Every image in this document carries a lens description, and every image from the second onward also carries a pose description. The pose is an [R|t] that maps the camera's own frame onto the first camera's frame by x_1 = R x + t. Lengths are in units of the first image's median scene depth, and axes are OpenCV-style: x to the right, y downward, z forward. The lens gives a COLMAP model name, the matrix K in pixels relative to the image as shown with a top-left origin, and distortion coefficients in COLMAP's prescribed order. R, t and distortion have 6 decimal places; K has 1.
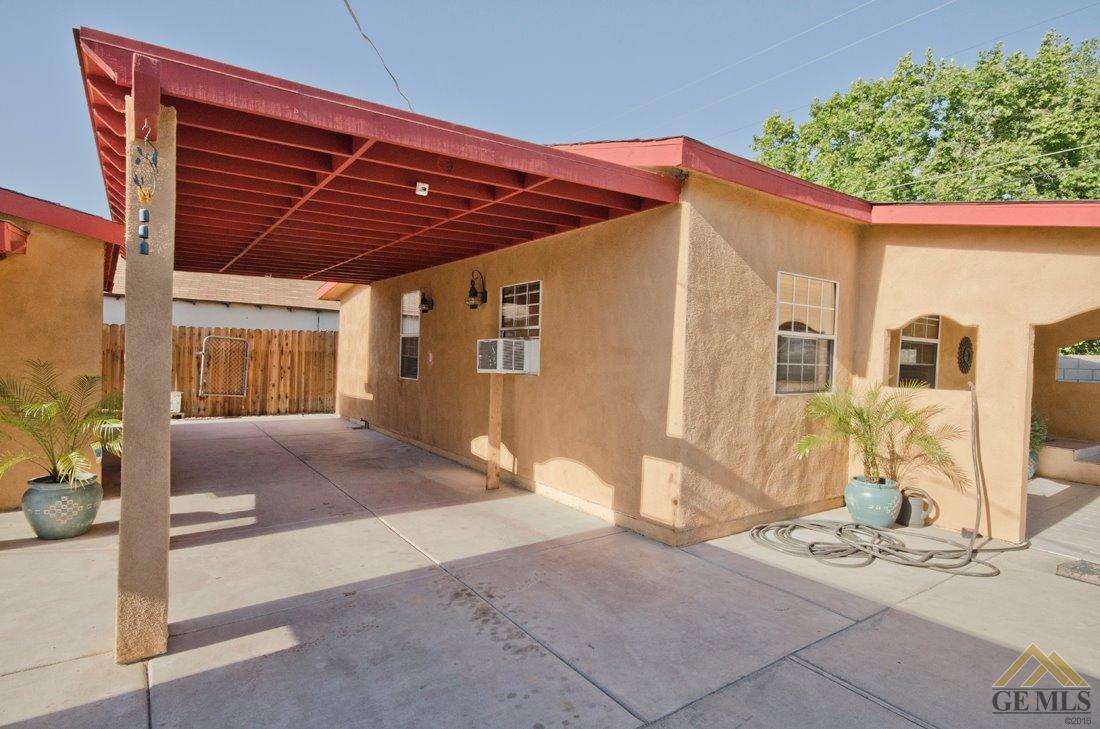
lens RADIAL K [[583.7, 0, 550.2], [0, 583.7, 364.7], [0, 0, 1]] dist [0.001250, 0.000114]
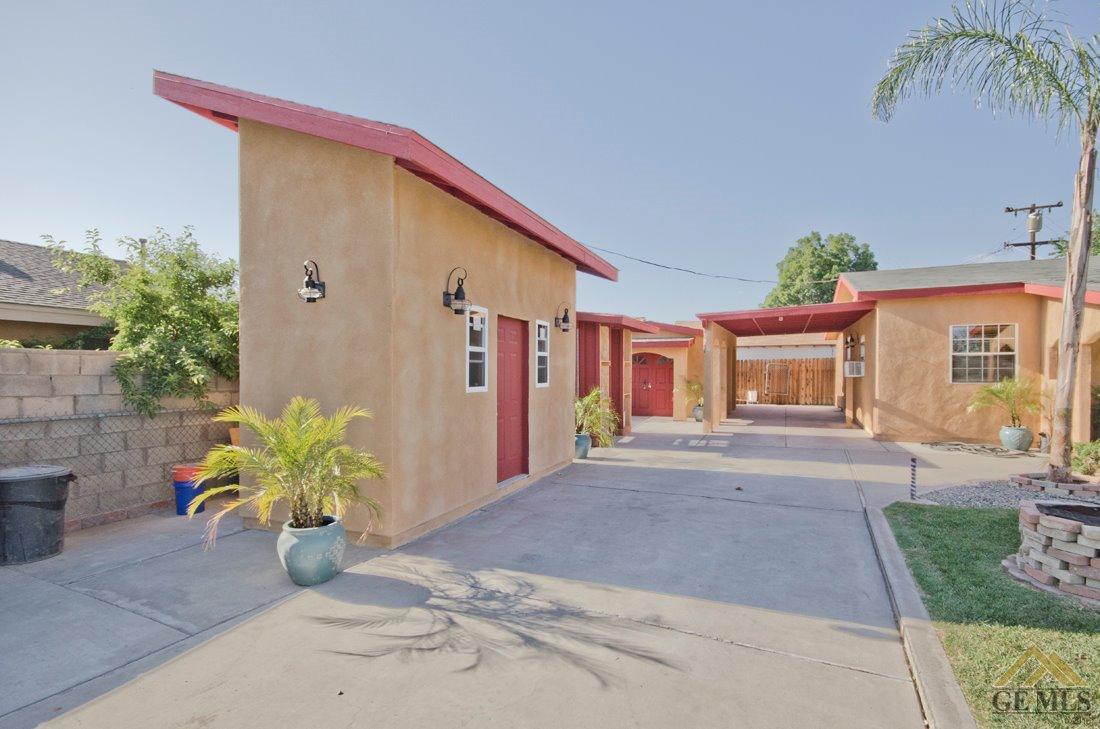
lens RADIAL K [[532.9, 0, 549.1], [0, 532.9, 367.9], [0, 0, 1]] dist [-0.000066, 0.000009]
pose [[0.511236, -0.032470, -0.858827, 0.606081], [0.004447, 0.999373, -0.035137, 0.026727], [0.859429, 0.014144, 0.511060, -0.587755]]
